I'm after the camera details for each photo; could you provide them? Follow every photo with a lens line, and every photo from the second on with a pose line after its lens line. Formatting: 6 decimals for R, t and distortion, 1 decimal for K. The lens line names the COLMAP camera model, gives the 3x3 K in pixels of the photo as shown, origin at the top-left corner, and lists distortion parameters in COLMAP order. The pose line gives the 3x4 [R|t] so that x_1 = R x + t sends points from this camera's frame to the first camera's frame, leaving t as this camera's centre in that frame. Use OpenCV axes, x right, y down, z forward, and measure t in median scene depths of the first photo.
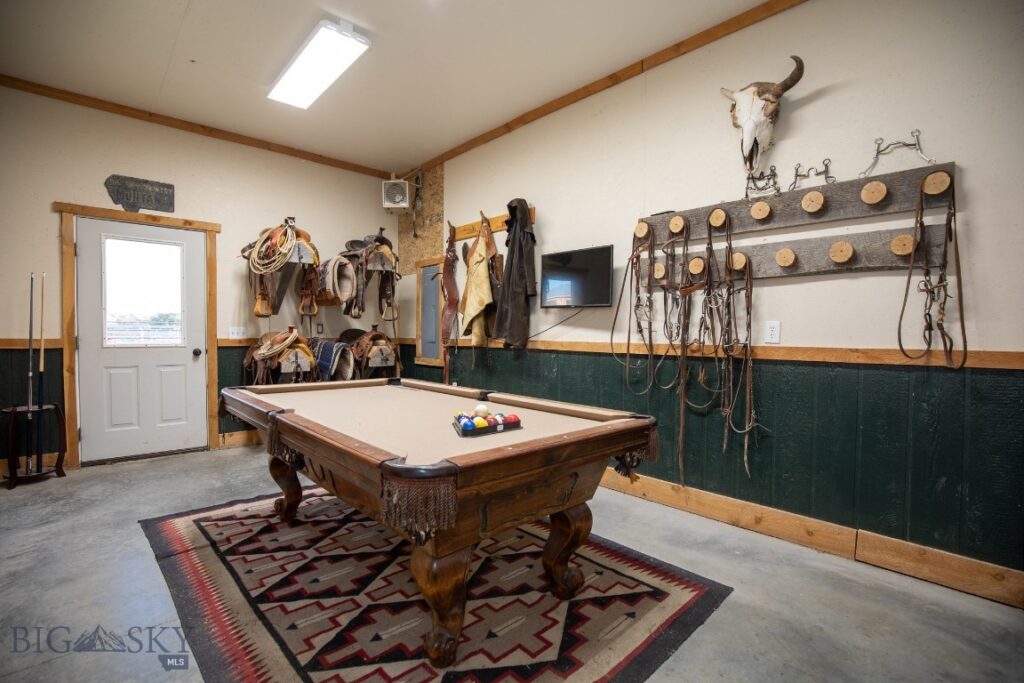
lens RADIAL K [[472.5, 0, 511.4], [0, 472.5, 336.7], [0, 0, 1]] dist [-0.018174, -0.000063]
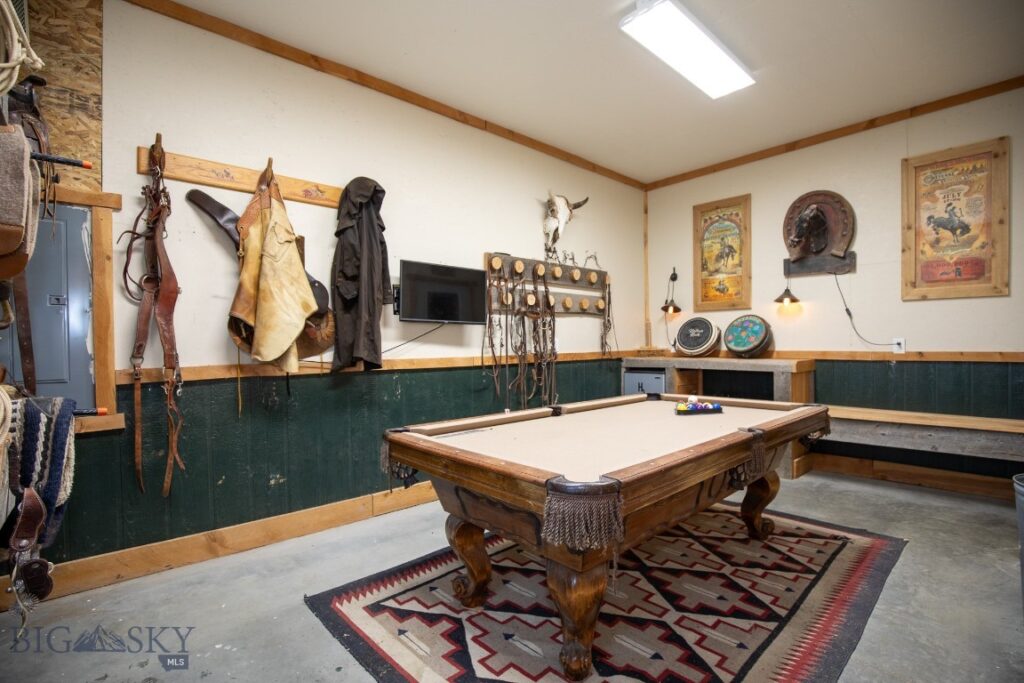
lens RADIAL K [[472.5, 0, 511.0], [0, 472.5, 343.3], [0, 0, 1]] dist [-0.018174, -0.000063]
pose [[0.007268, -0.008542, 0.999937, -1.246637], [0.022569, 0.999710, 0.008376, -0.036552], [-0.999719, 0.022507, 0.007459, 1.257104]]
